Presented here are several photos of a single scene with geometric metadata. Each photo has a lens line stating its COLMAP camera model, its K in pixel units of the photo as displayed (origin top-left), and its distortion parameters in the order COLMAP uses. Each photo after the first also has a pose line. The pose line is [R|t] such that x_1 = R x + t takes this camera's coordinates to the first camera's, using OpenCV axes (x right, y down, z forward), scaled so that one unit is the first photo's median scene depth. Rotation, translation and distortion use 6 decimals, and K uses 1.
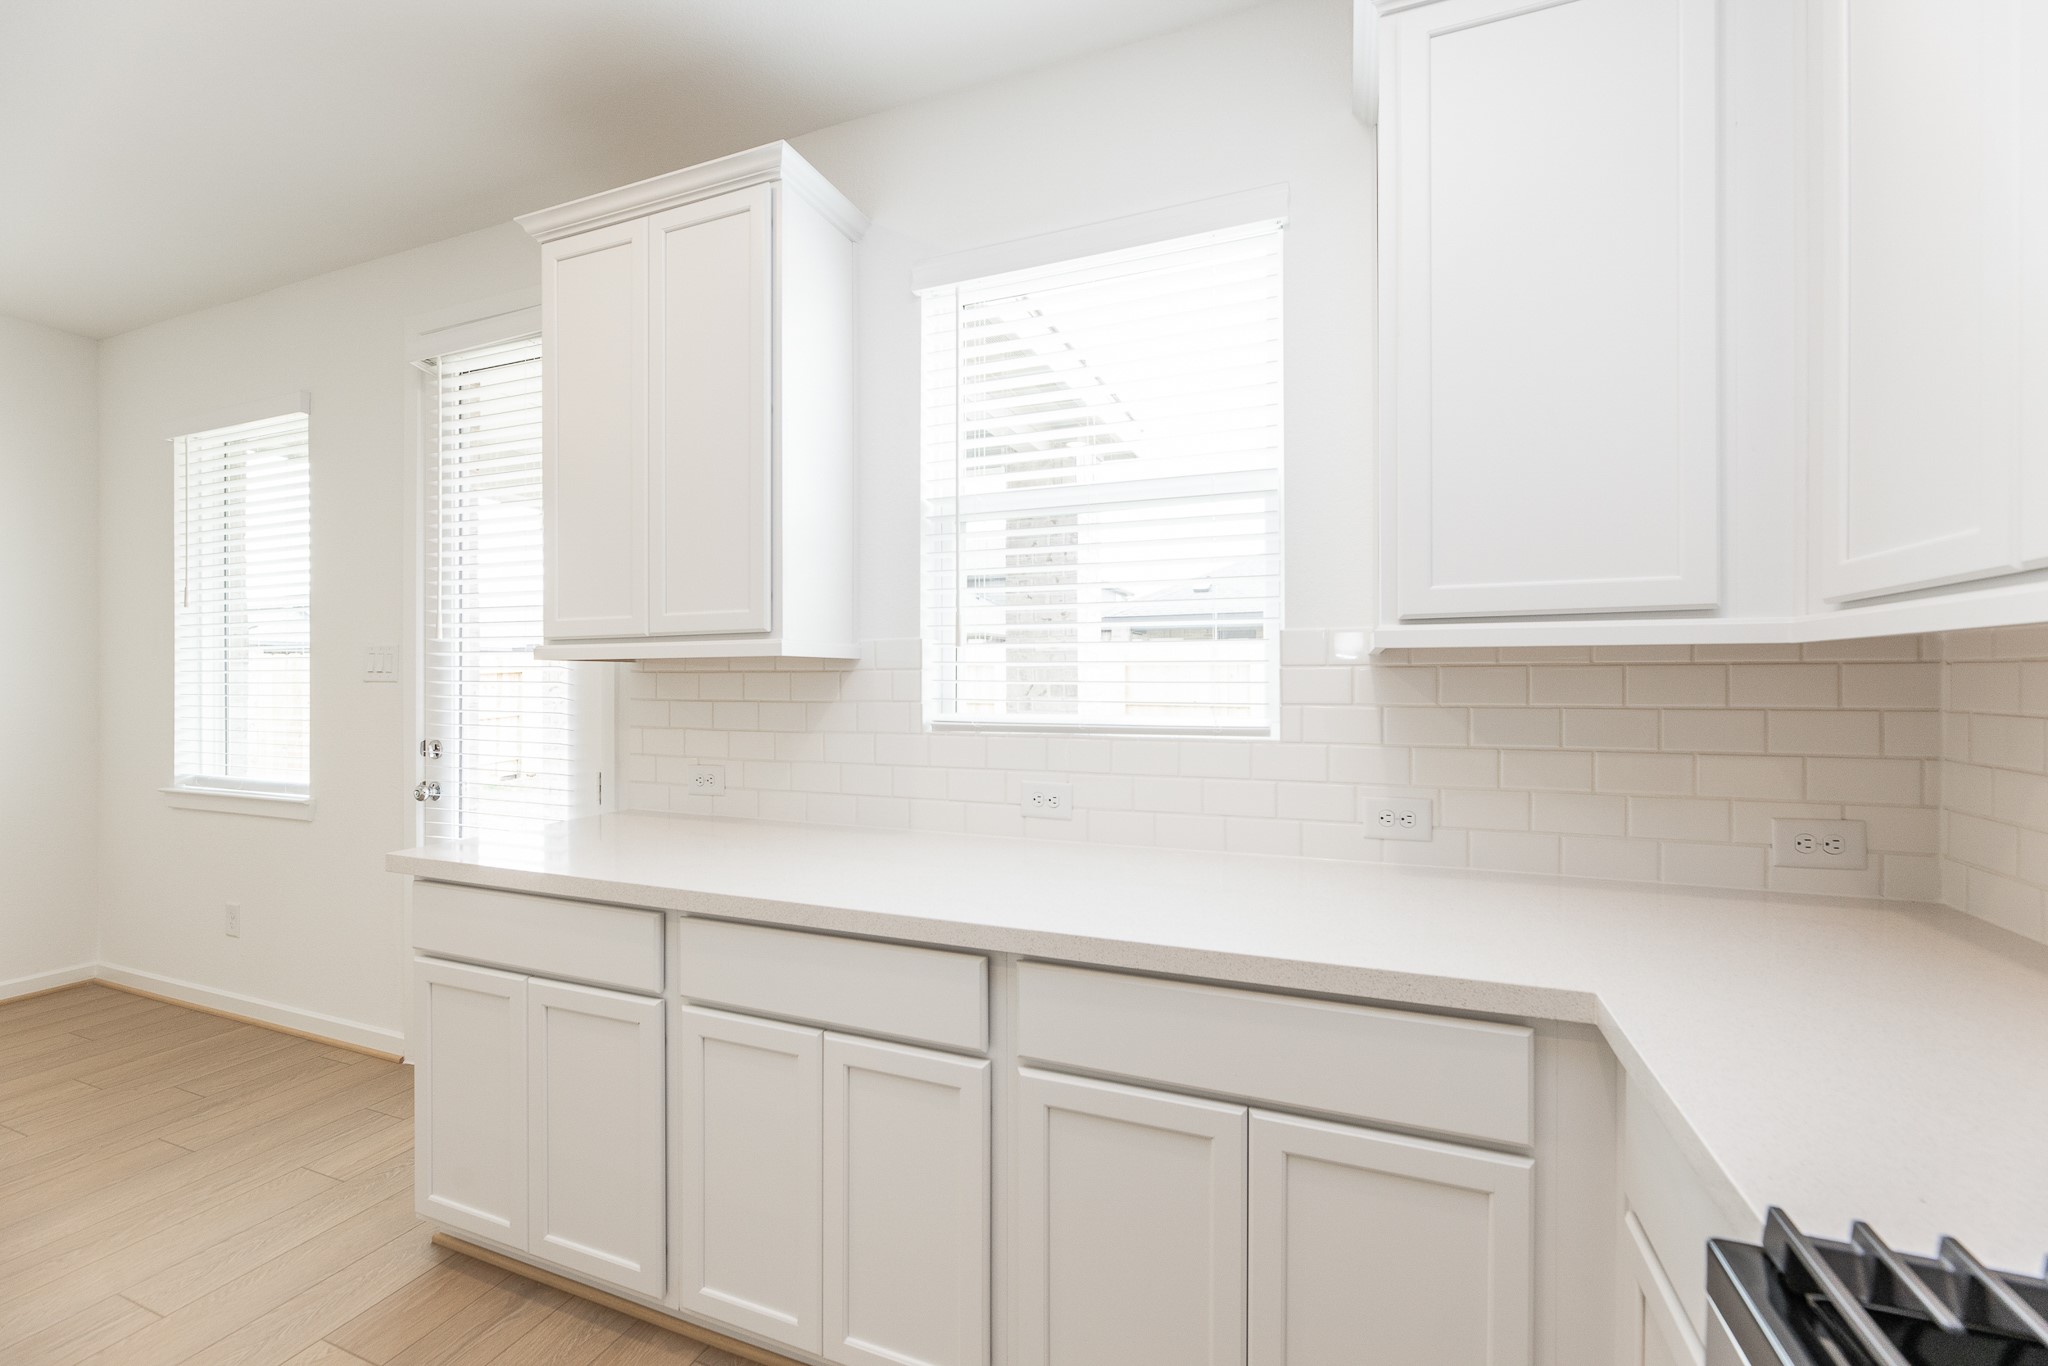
lens RADIAL K [[841.3, 0, 1025.0], [0, 841.3, 690.1], [0, 0, 1]] dist [0.000512, 0.000108]
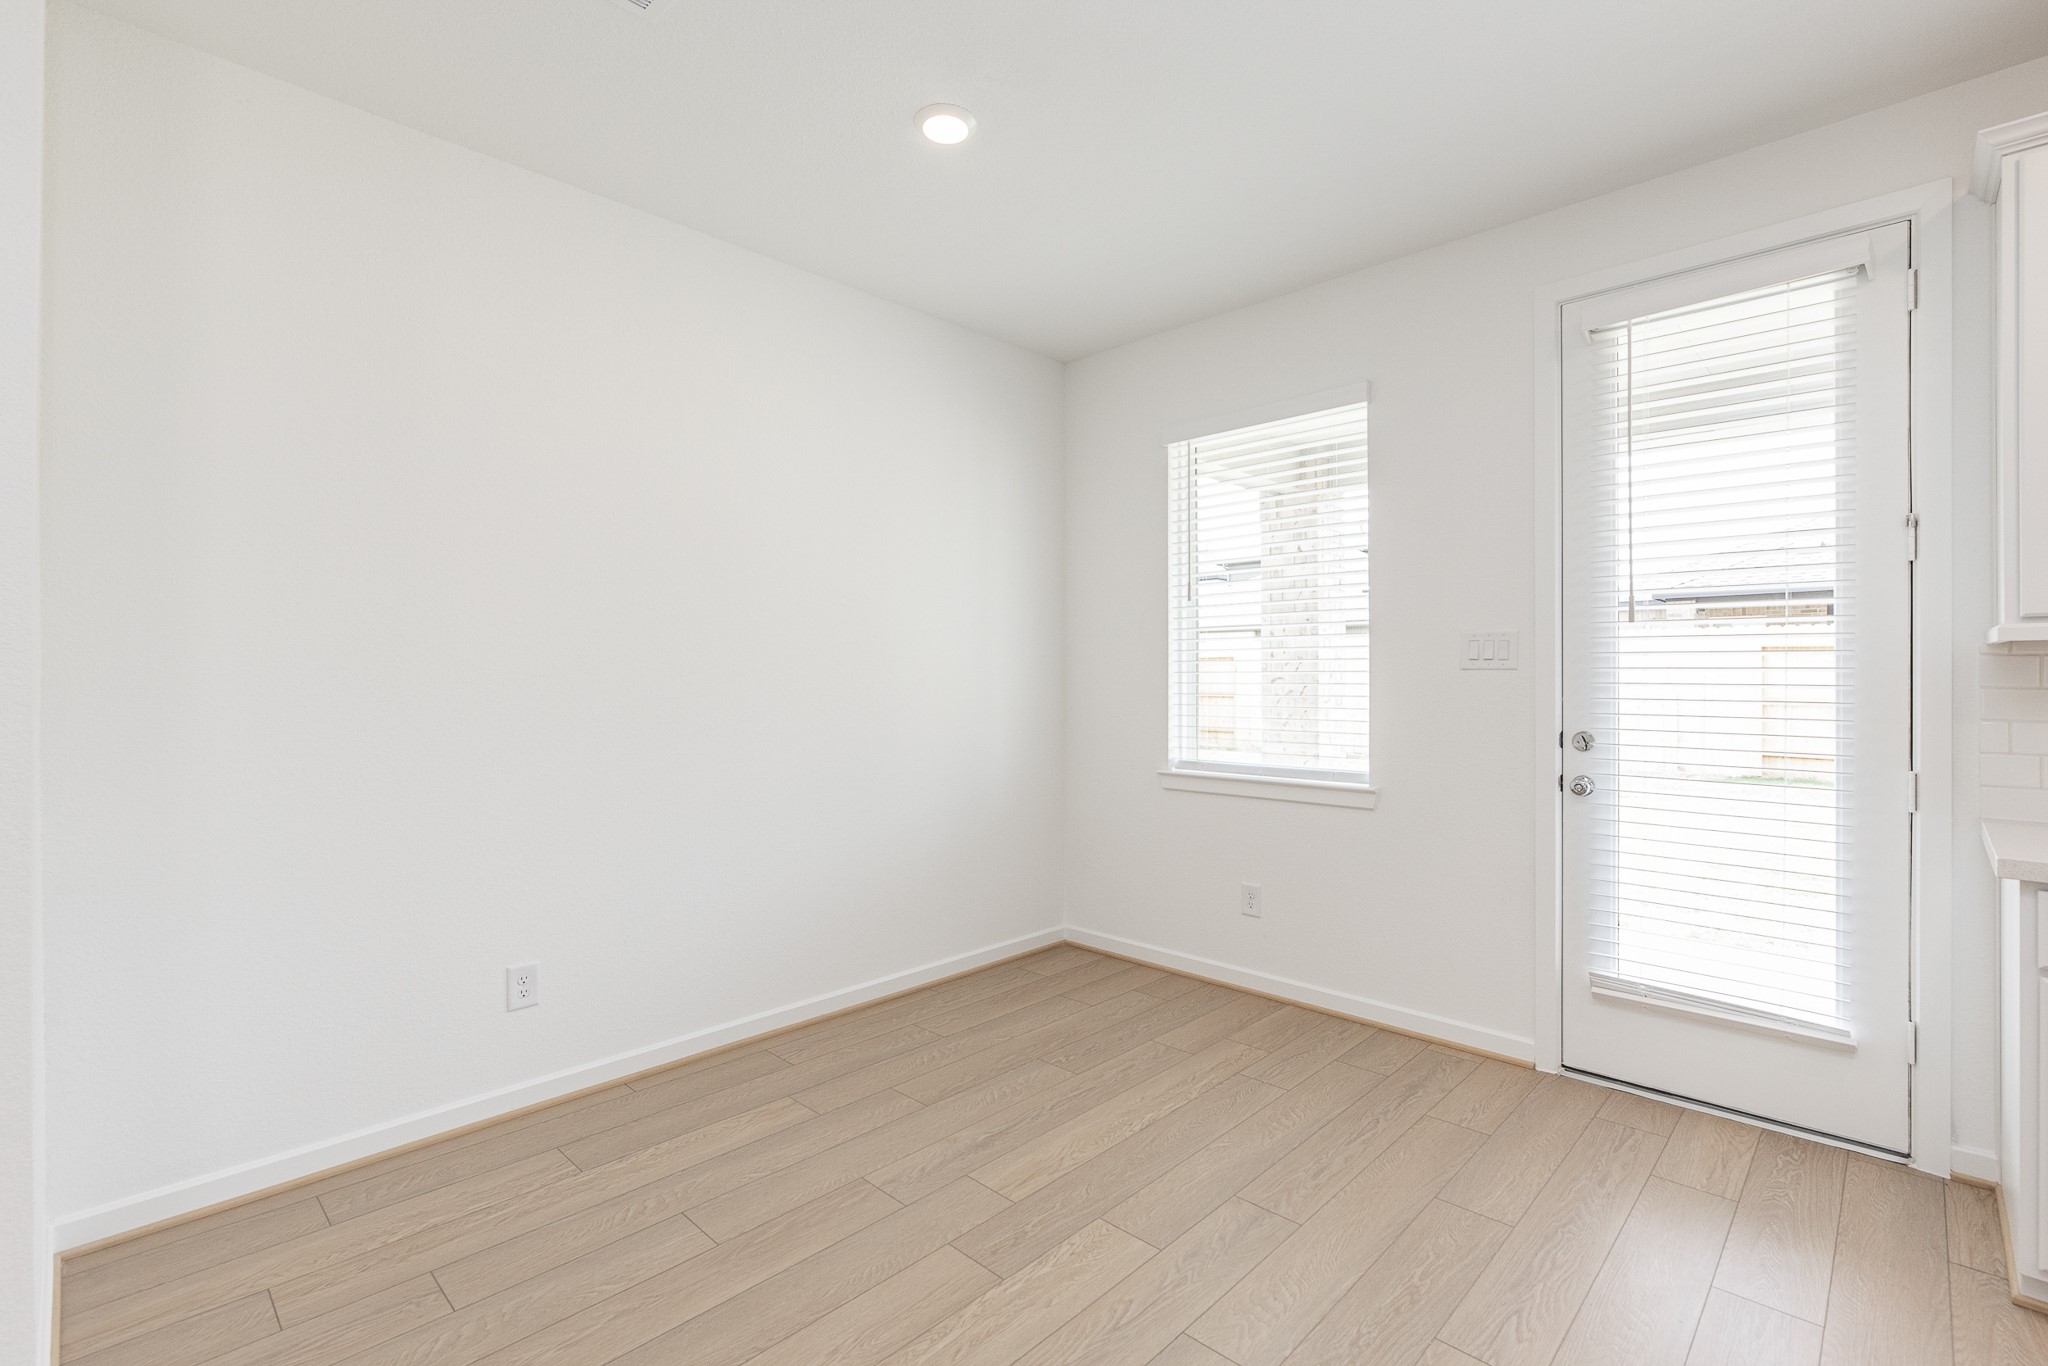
lens RADIAL K [[948.8, 0, 1016.6], [0, 948.8, 680.8], [0, 0, 1]] dist [-0.000731, -0.000033]
pose [[0.918583, 0.006266, -0.395177, -0.789426], [-0.011326, 0.999881, -0.010473, 0.019423], [0.395065, 0.014096, 0.918545, -0.200875]]
